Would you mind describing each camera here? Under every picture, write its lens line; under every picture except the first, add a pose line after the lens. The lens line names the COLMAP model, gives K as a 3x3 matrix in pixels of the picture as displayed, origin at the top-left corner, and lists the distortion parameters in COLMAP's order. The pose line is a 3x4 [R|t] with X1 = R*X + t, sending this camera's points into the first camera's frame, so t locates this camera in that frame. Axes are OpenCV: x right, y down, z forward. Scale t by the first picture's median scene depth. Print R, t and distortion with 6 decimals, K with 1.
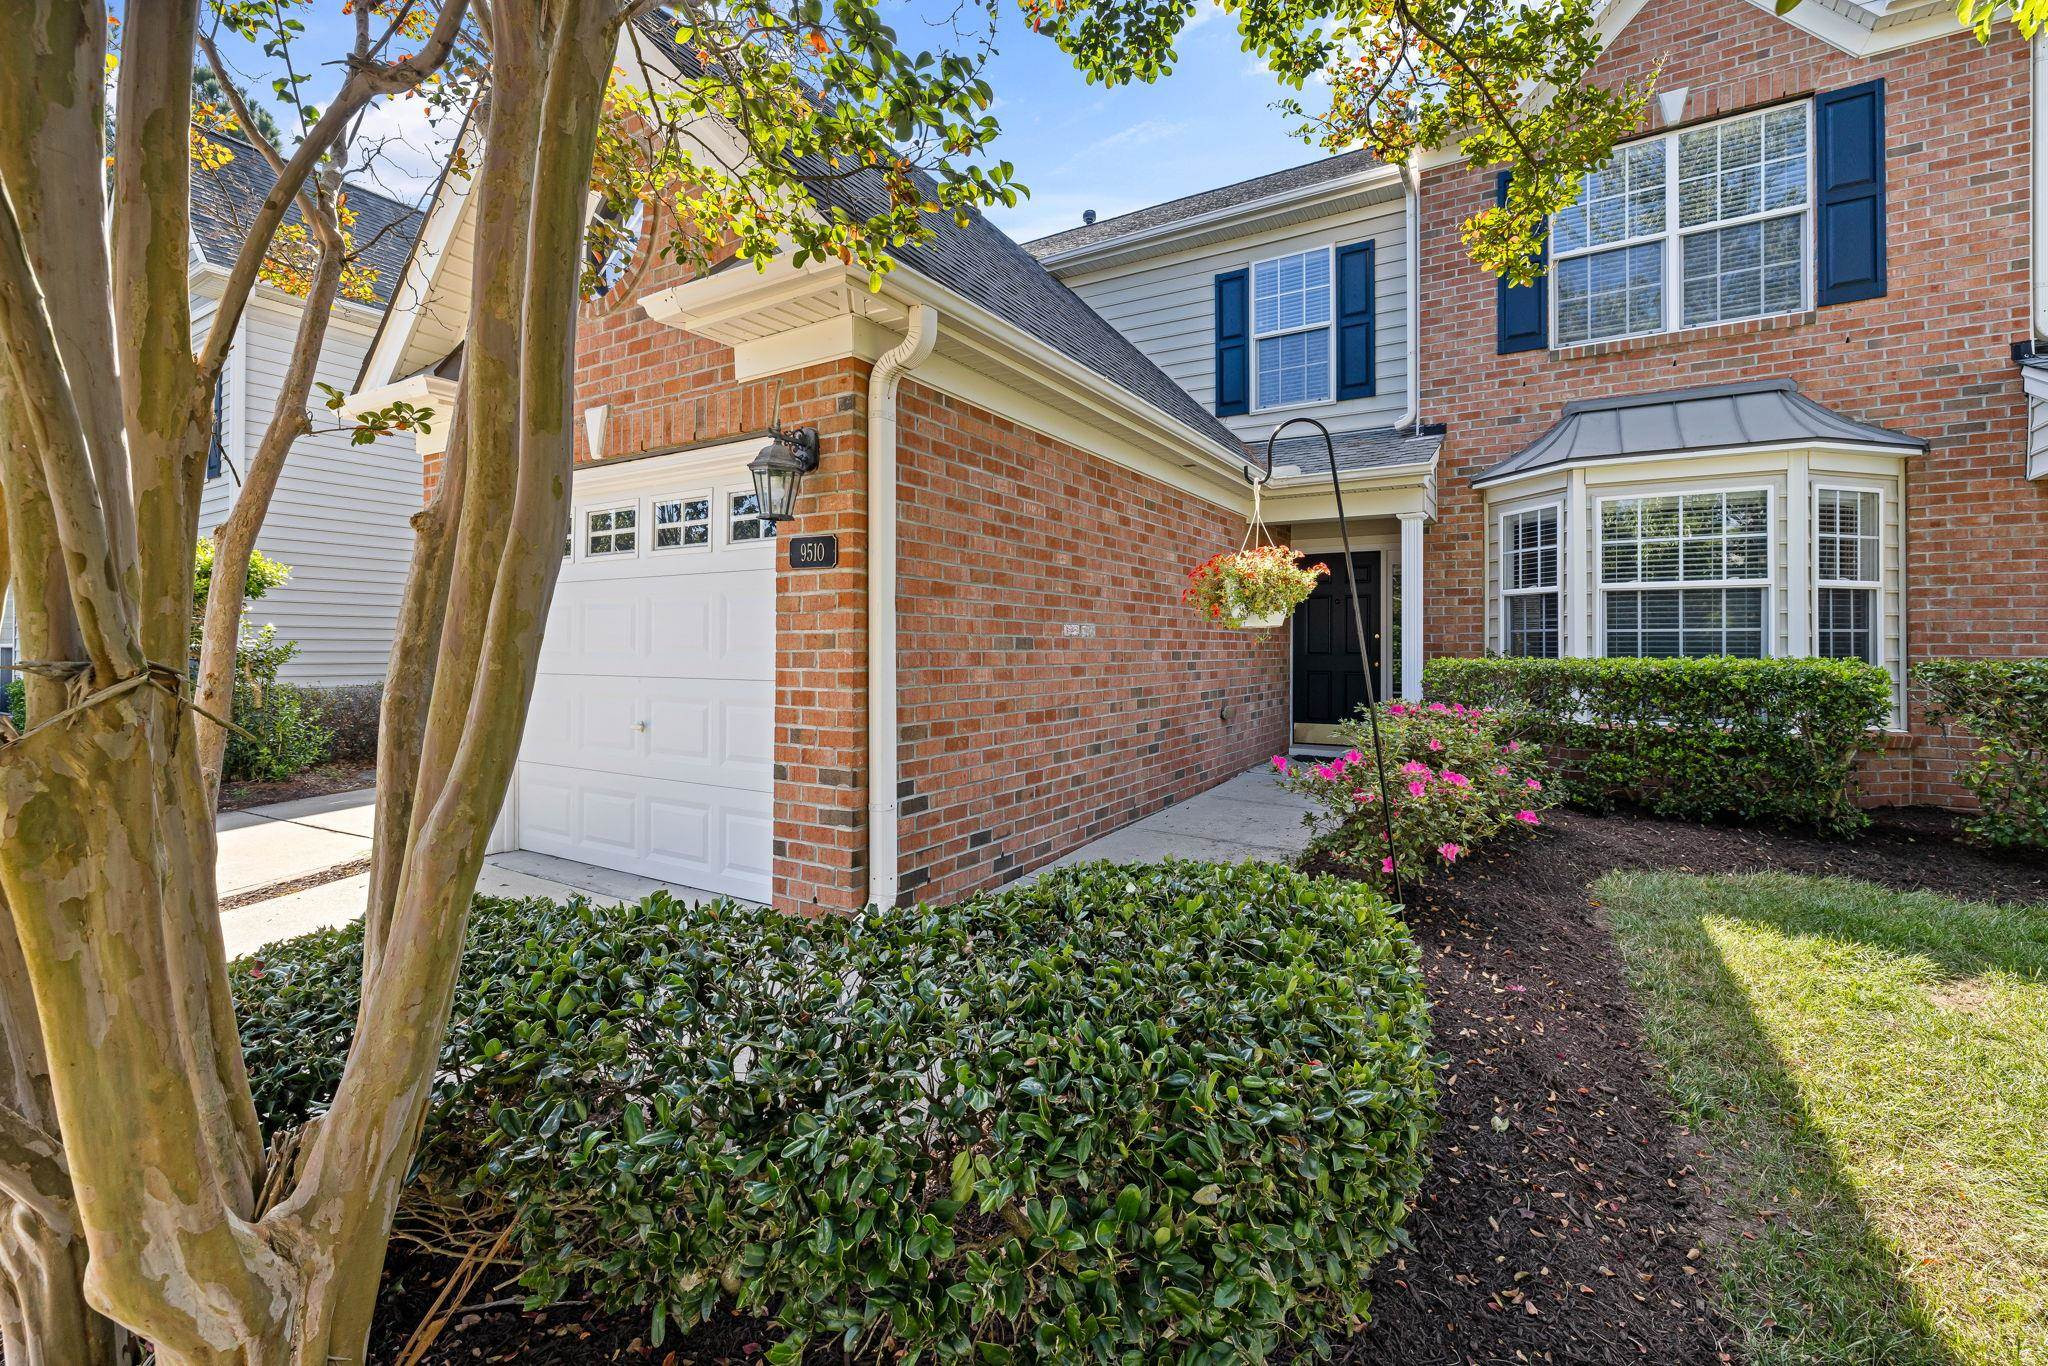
lens RADIAL K [[867.5, 0, 1027.7], [0, 867.5, 636.3], [0, 0, 1]] dist [-0.002209, -0.000452]
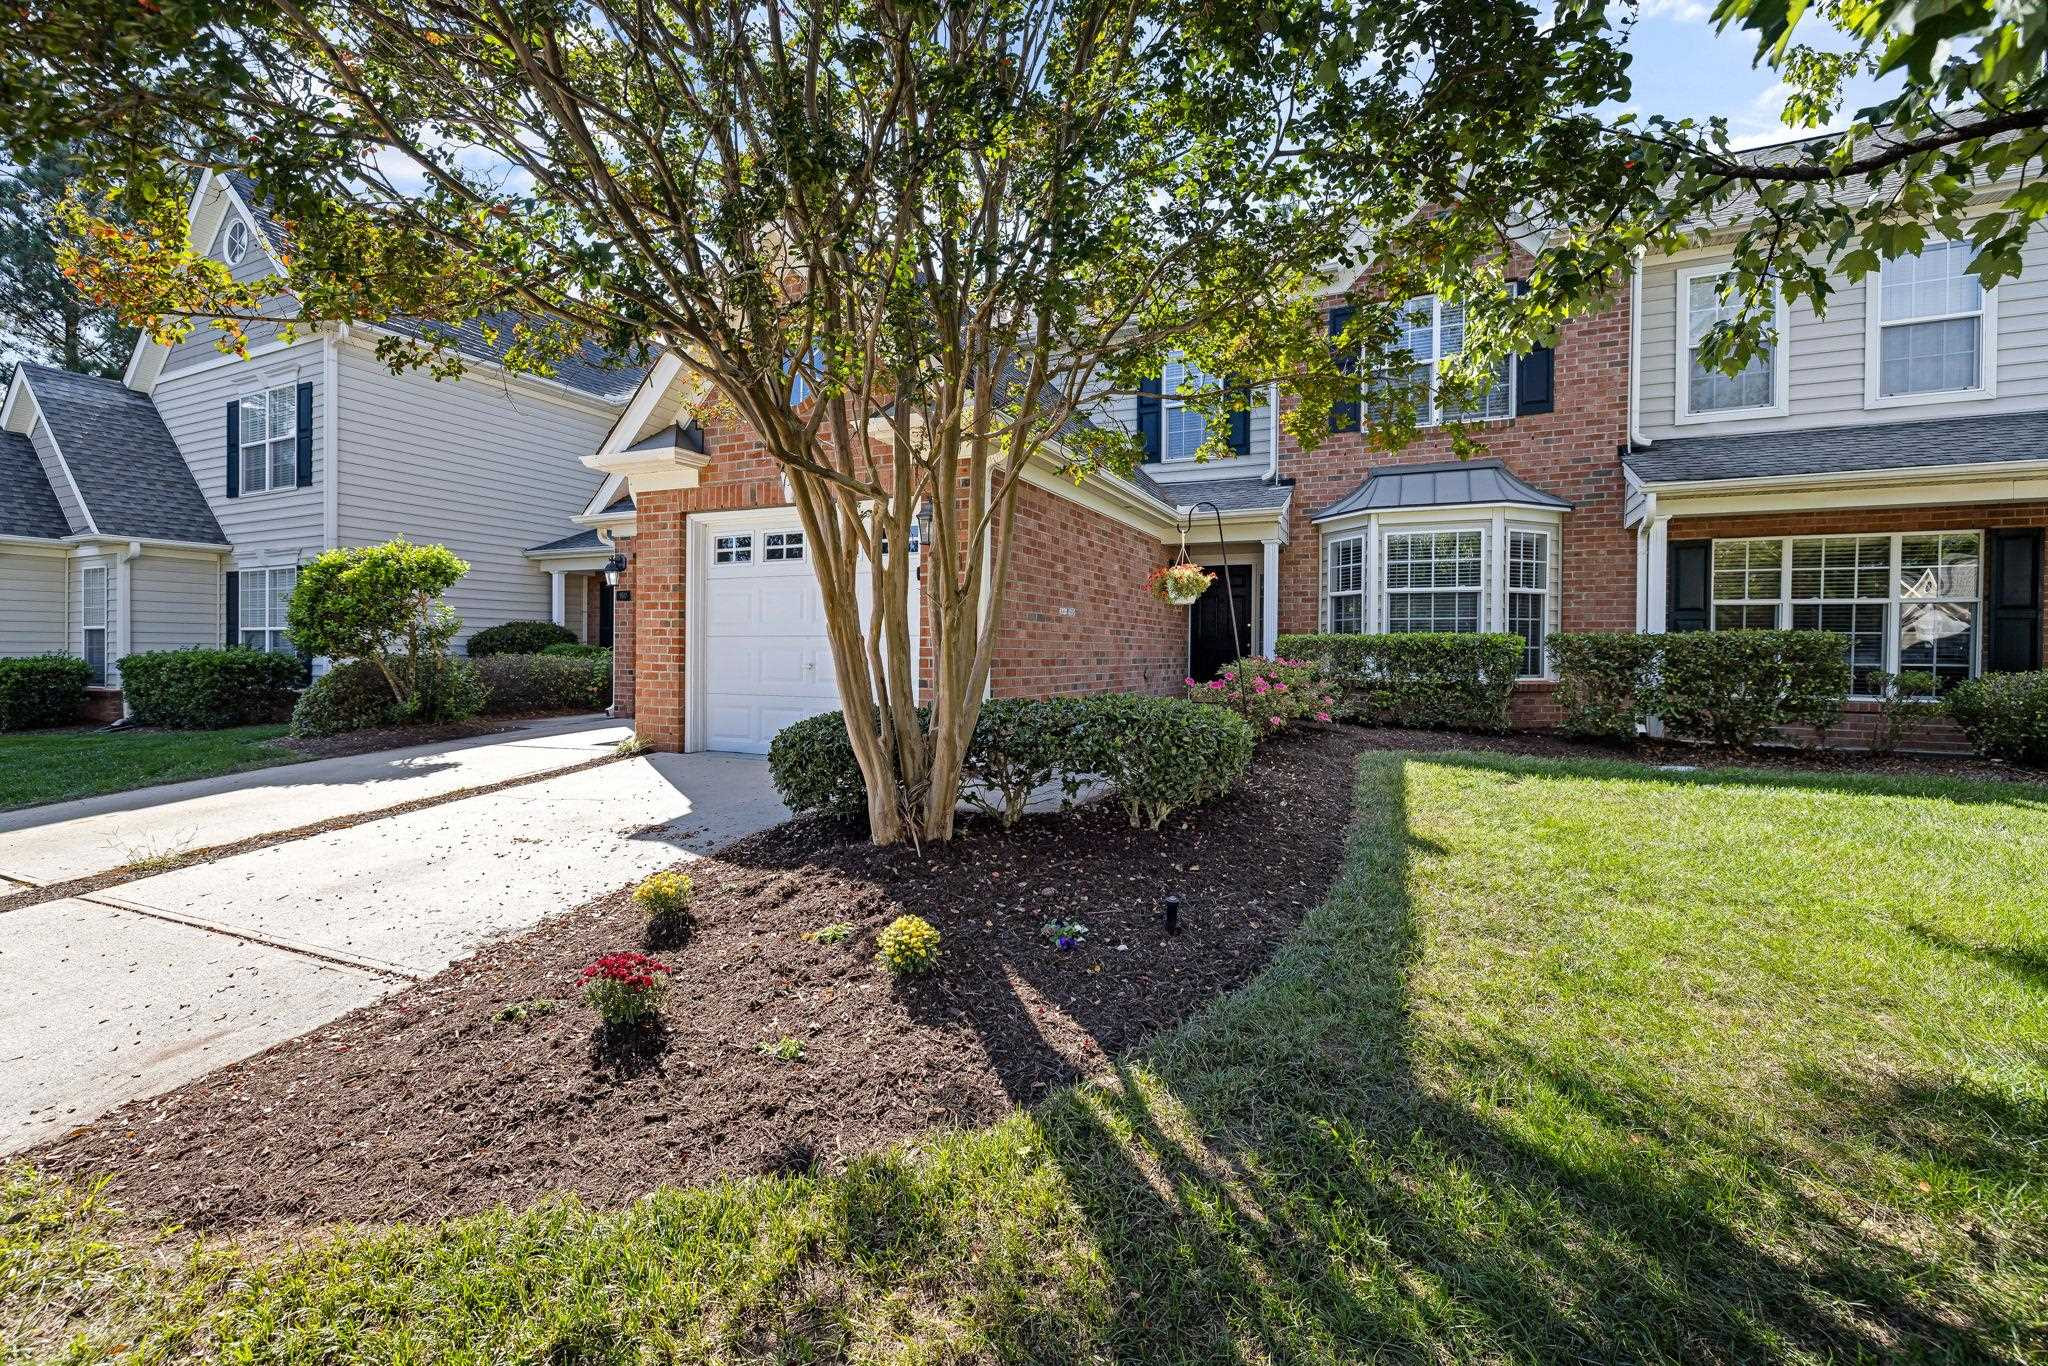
lens RADIAL K [[863.5, 0, 1019.5], [0, 863.5, 663.4], [0, 0, 1]] dist [-0.001182, -0.000112]
pose [[0.993769, 0.003232, 0.111415, -0.173459], [-0.005946, 0.999693, 0.024039, 0.042477], [-0.111303, -0.024552, 0.993483, -0.495574]]
